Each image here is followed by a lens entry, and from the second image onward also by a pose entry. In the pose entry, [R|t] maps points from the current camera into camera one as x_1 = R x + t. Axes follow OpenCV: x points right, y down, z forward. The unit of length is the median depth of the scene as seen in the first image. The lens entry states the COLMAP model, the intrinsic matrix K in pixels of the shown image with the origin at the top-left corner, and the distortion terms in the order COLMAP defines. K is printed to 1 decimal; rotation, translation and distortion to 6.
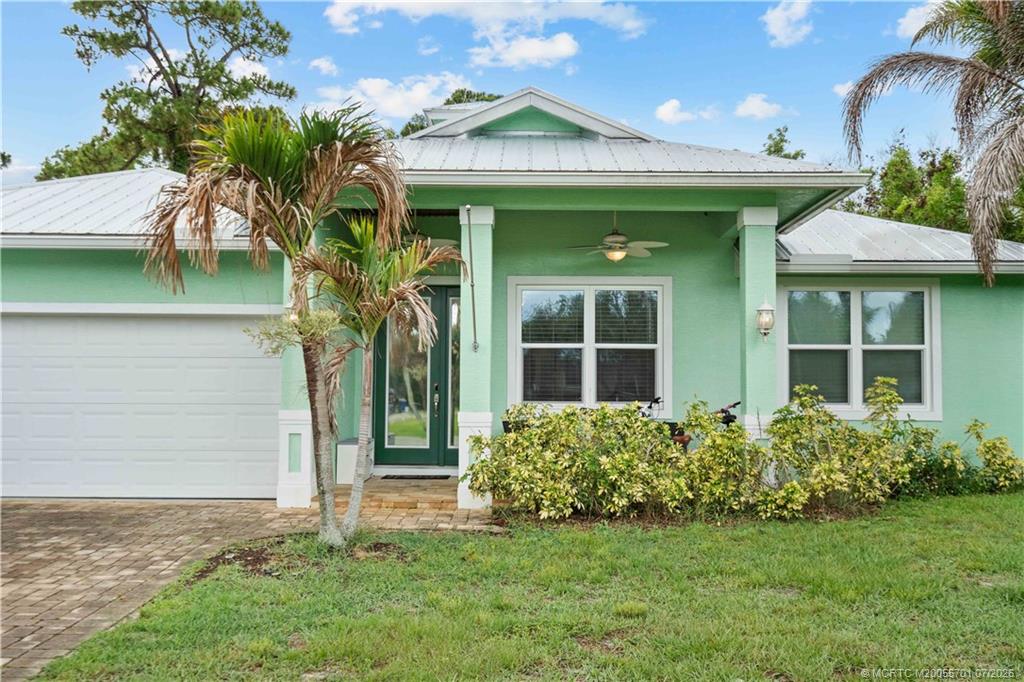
lens RADIAL K [[1026.1, 0, 511.6], [0, 1026.1, 339.7], [0, 0, 1]] dist [0.007174, 0.000000]
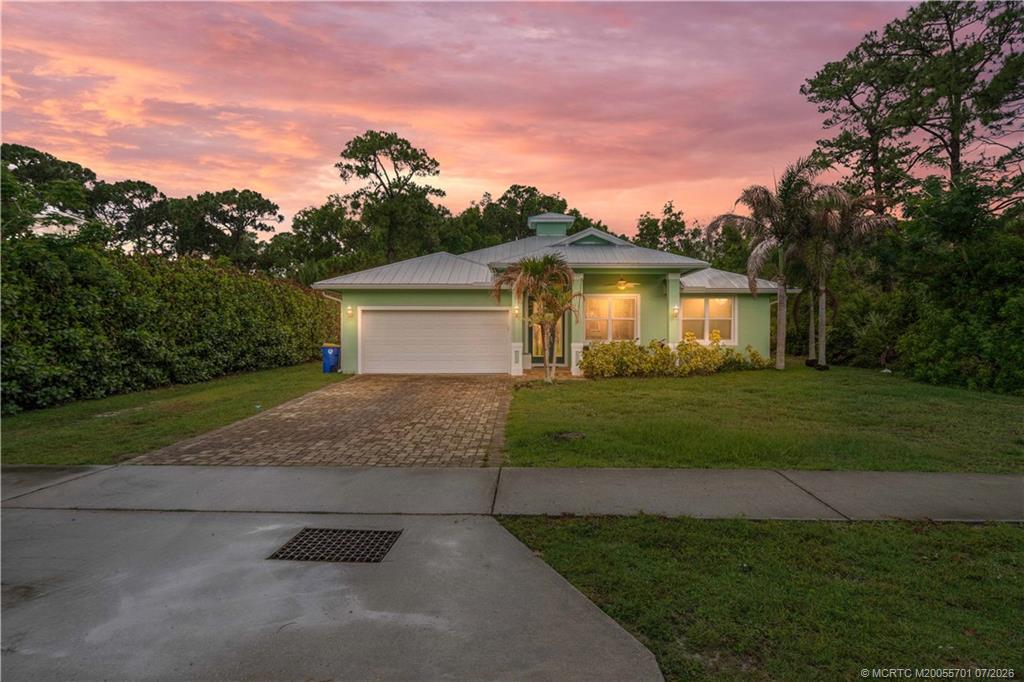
lens RADIAL K [[559.9, 0, 511.8], [0, 559.9, 344.1], [0, 0, 1]] dist [-0.002635, -0.000207]
pose [[0.999911, -0.005152, -0.012302, -0.182278], [0.006033, 0.997335, 0.072705, -0.040309], [0.011894, -0.072773, 0.997278, -0.549831]]
